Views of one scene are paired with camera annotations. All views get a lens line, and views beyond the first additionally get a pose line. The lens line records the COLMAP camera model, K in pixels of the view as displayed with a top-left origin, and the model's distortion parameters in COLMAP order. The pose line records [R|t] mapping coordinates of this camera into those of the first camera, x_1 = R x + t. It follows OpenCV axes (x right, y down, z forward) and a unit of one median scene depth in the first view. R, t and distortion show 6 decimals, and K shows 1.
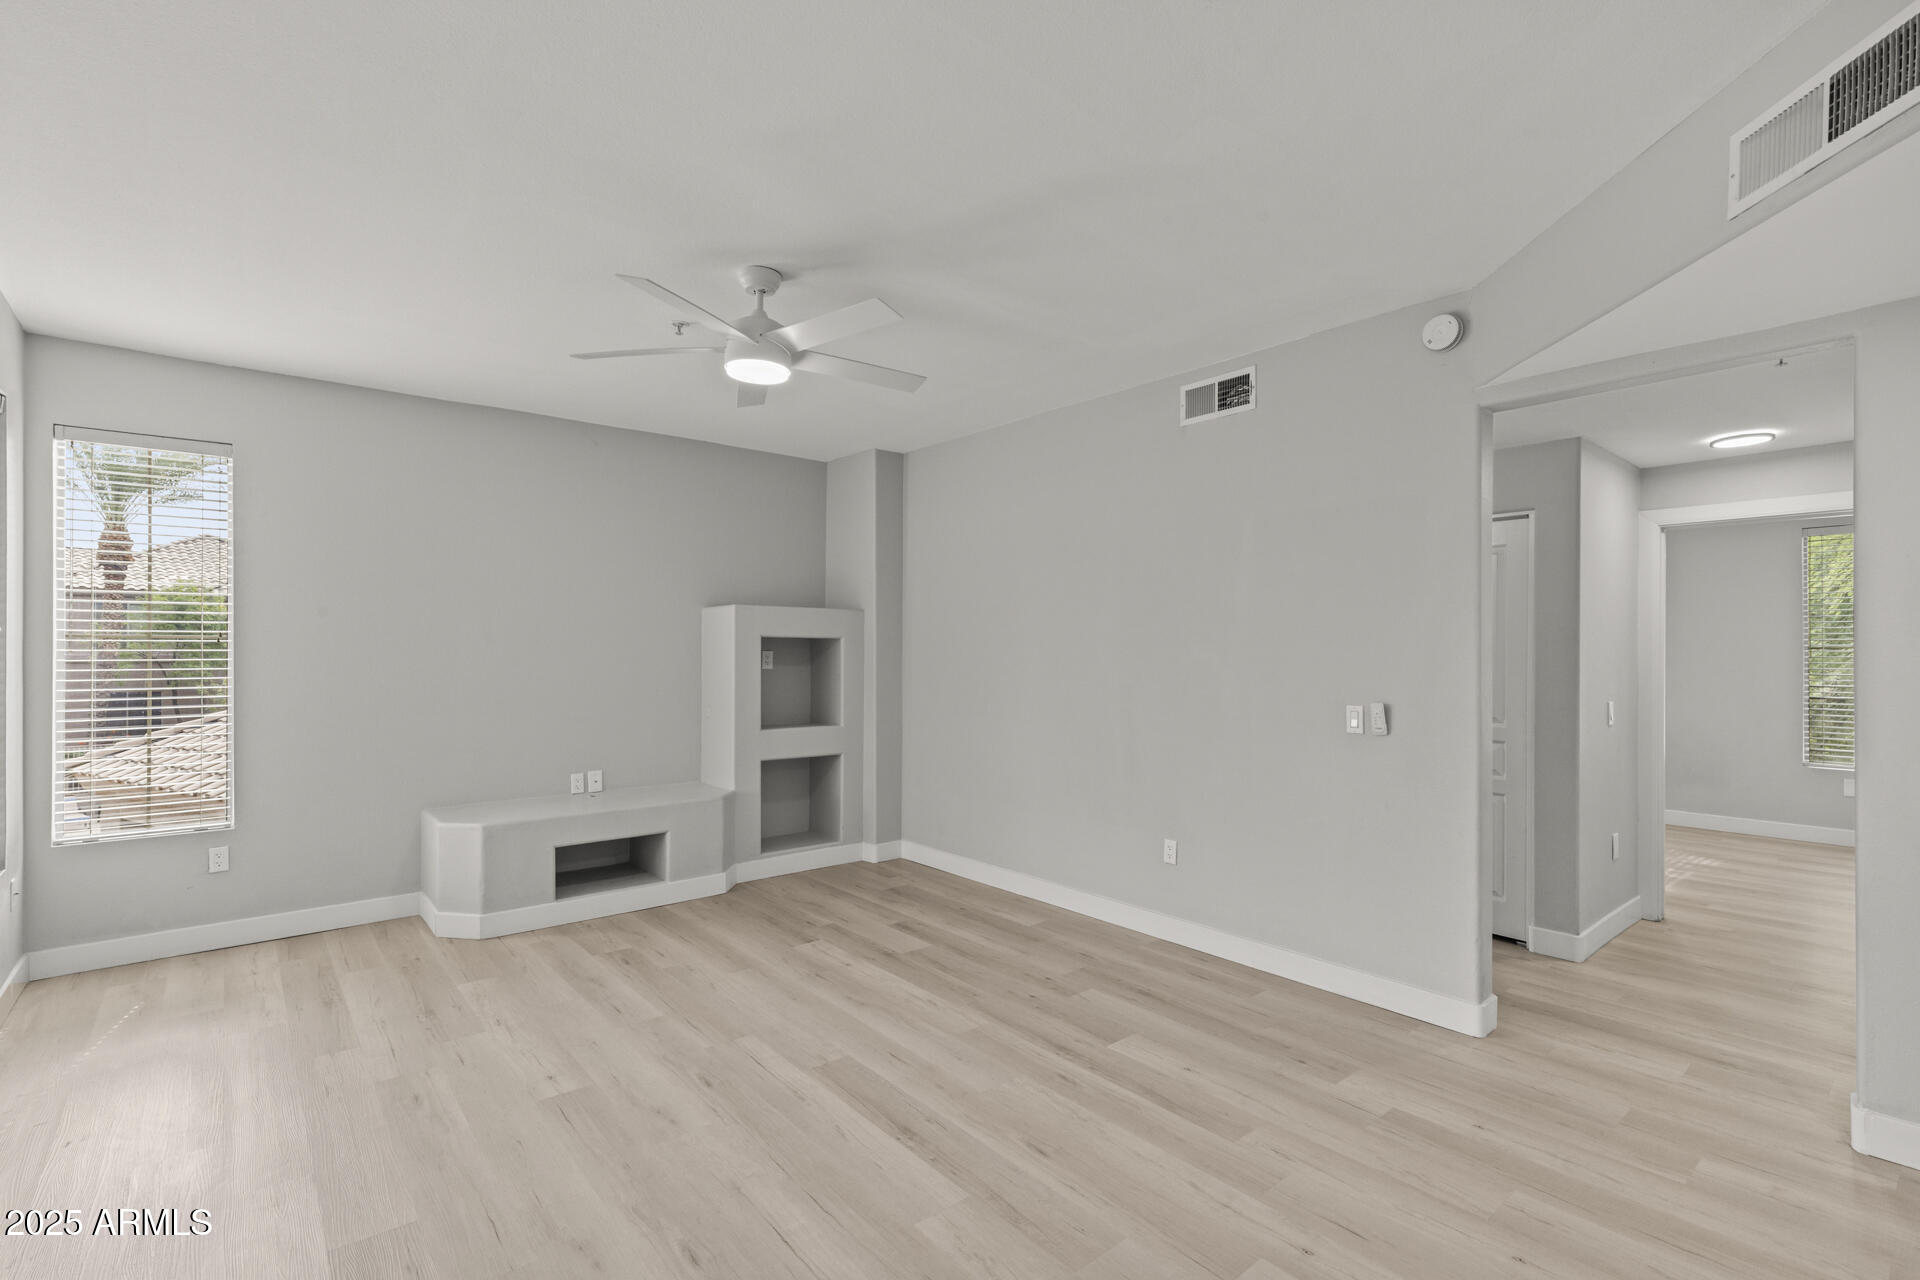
lens RADIAL K [[874.5, 0, 964.5], [0, 874.5, 653.8], [0, 0, 1]] dist [0.007708, -0.002731]
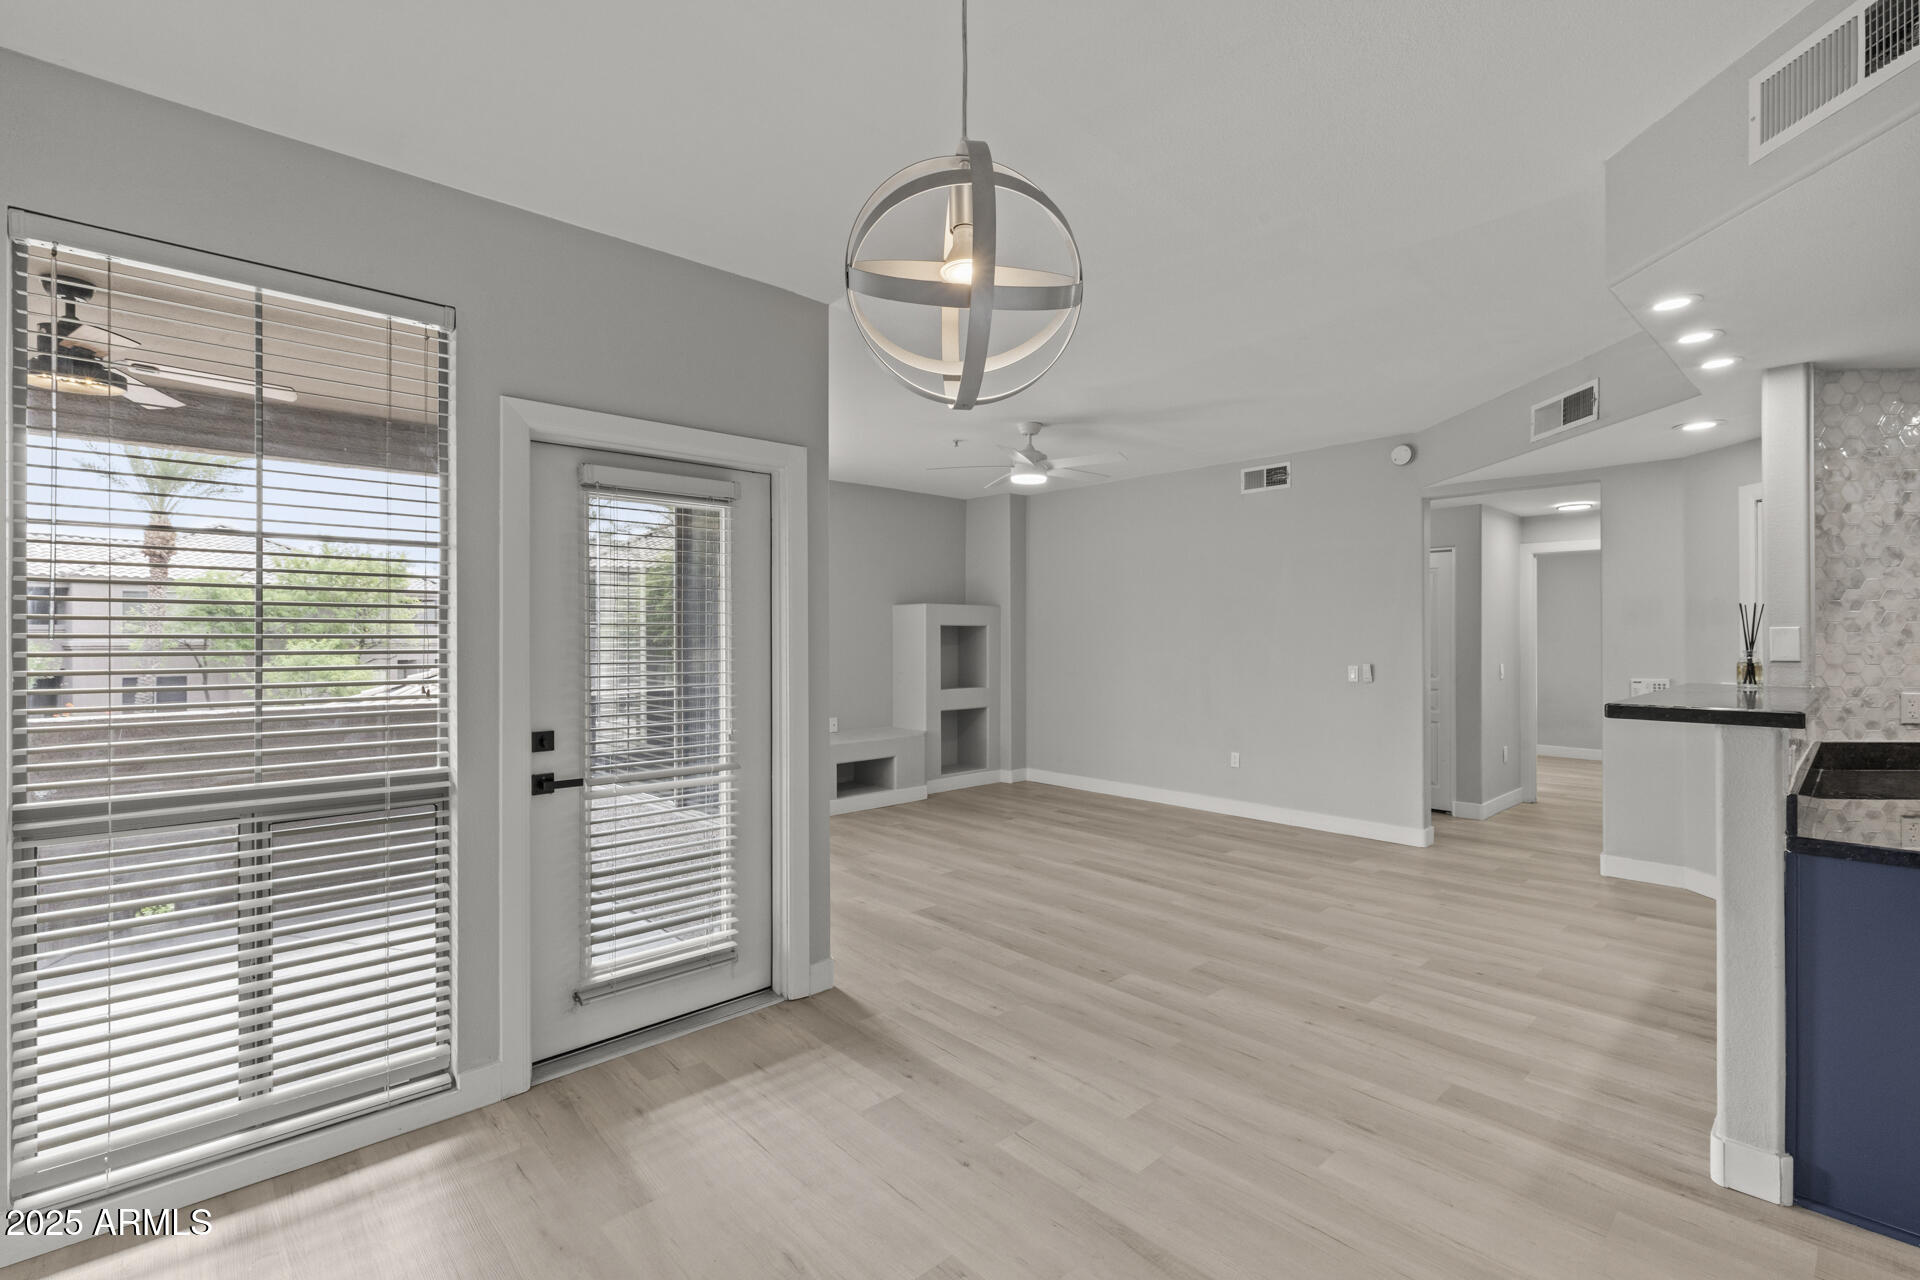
lens RADIAL K [[874.5, 0, 963.7], [0, 874.5, 634.8], [0, 0, 1]] dist [0.007708, -0.002731]
pose [[0.998739, -0.004426, 0.050014, -0.341531], [0.004431, 0.999990, 0.000024, -0.004347], [-0.050013, 0.000198, 0.998749, -0.575244]]
